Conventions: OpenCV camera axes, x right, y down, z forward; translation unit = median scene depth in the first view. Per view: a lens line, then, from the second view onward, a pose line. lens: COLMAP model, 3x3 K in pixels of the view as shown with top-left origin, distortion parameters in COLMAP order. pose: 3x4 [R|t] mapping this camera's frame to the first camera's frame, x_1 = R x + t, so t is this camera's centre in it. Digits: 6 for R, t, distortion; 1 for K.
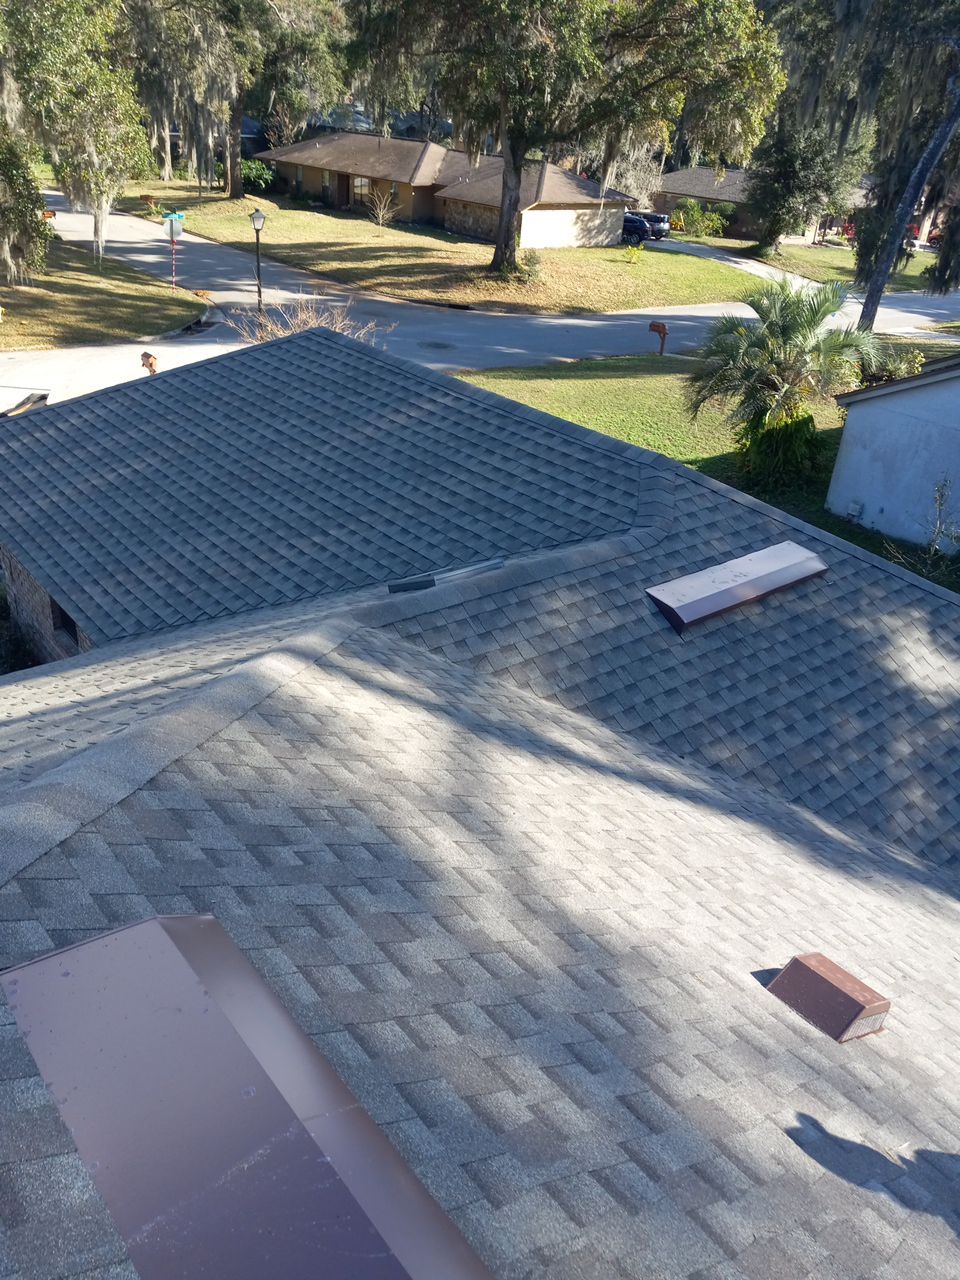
lens RADIAL K [[1022.1, 0, 482.9], [0, 1022.1, 646.3], [0, 0, 1]] dist [0.048846, -0.040111]
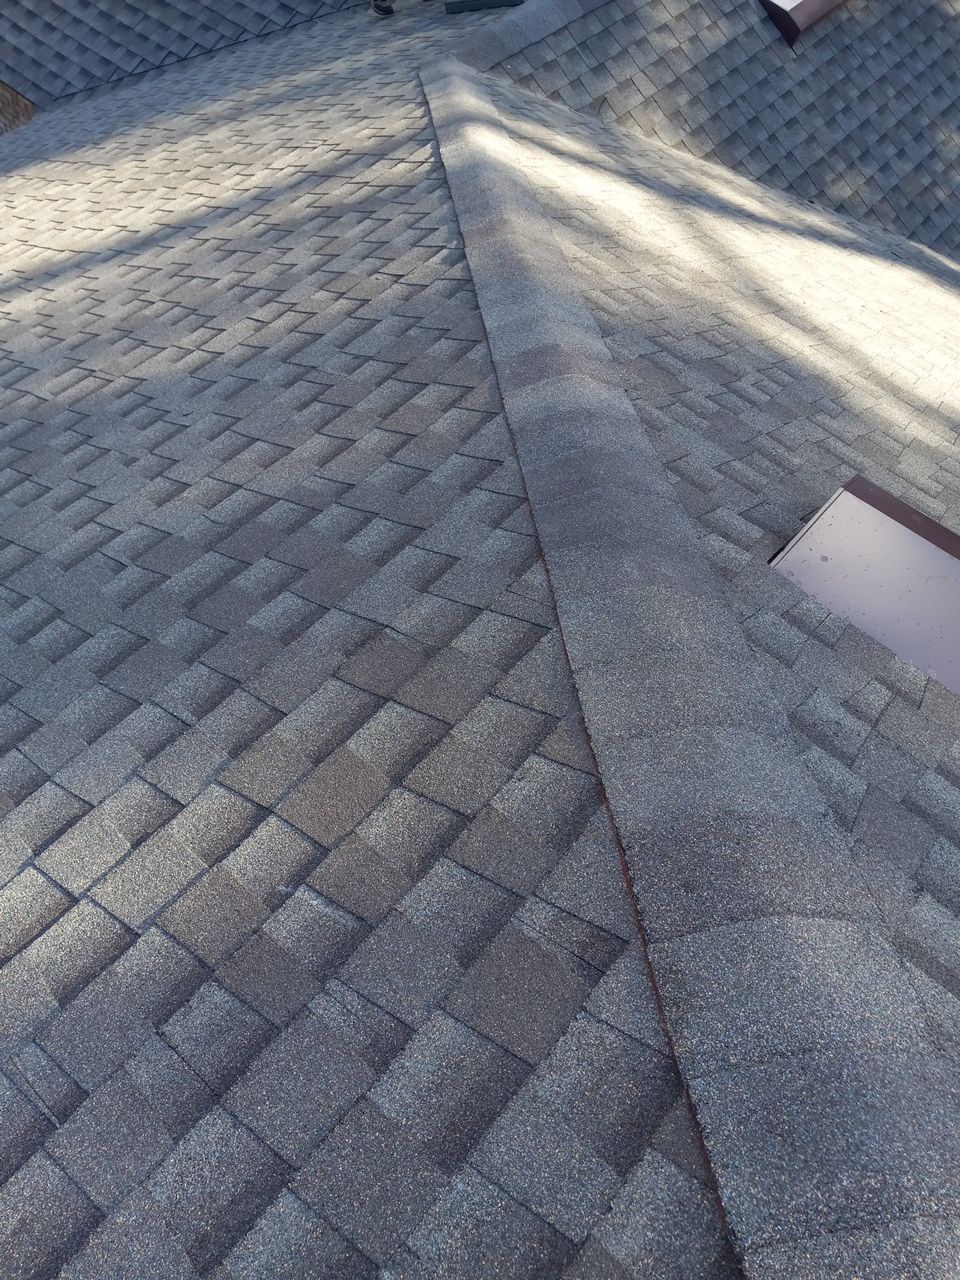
lens RADIAL K [[1022.1, 0, 477.7], [0, 1022.1, 627.4], [0, 0, 1]] dist [0.048846, -0.040111]
pose [[0.983563, -0.141752, 0.111845, -0.138523], [0.067161, 0.862188, 0.502117, -0.026288], [-0.167608, -0.486352, 0.857537, 0.031836]]
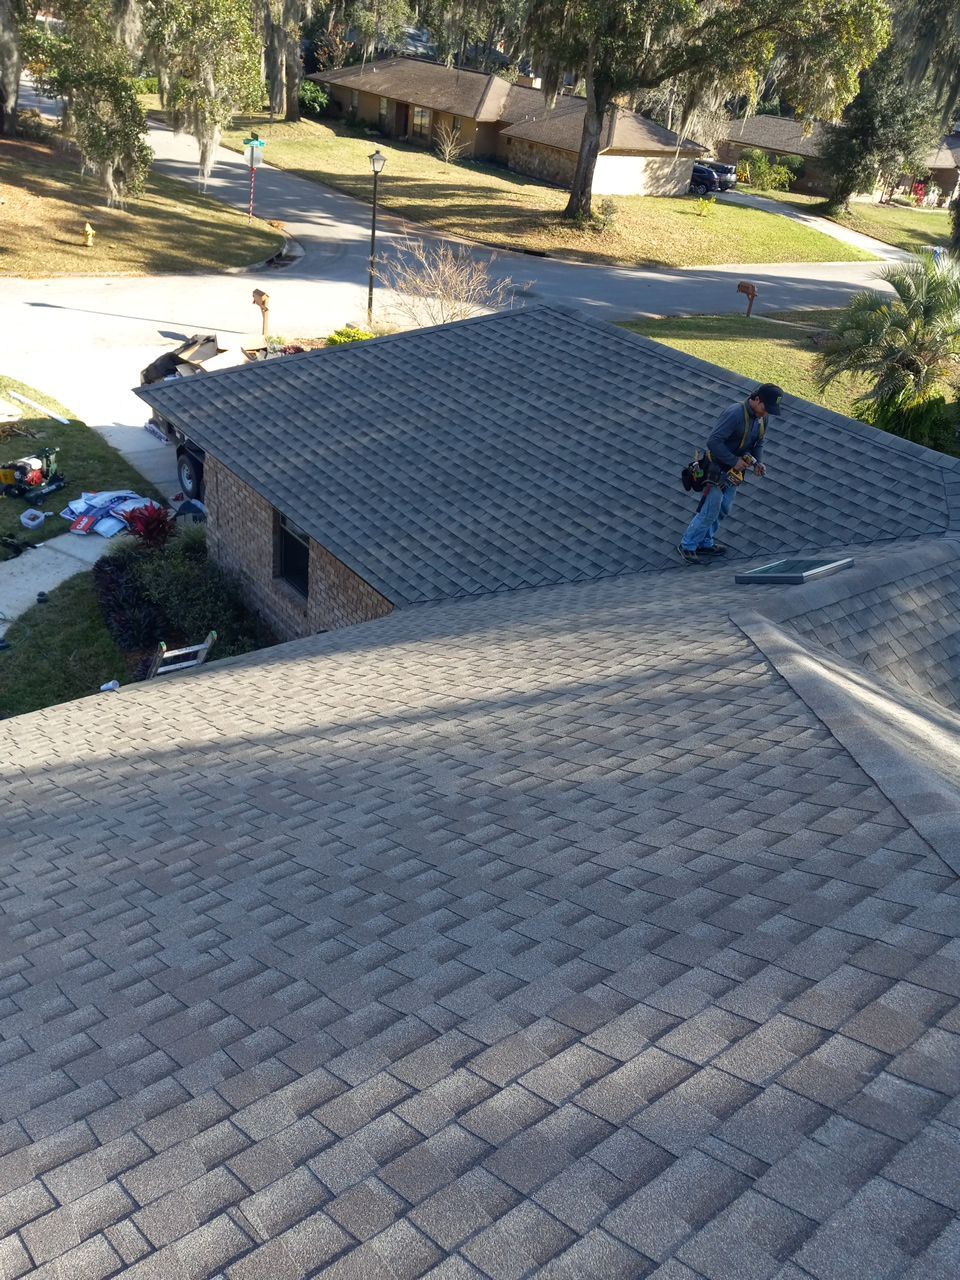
lens RADIAL K [[1022.1, 0, 469.4], [0, 1022.1, 648.8], [0, 0, 1]] dist [0.048846, -0.040111]
pose [[0.998469, 0.054847, 0.007179, -0.228363], [-0.055186, 0.996581, 0.061484, -0.021087], [-0.003782, -0.061786, 0.998082, -0.051882]]
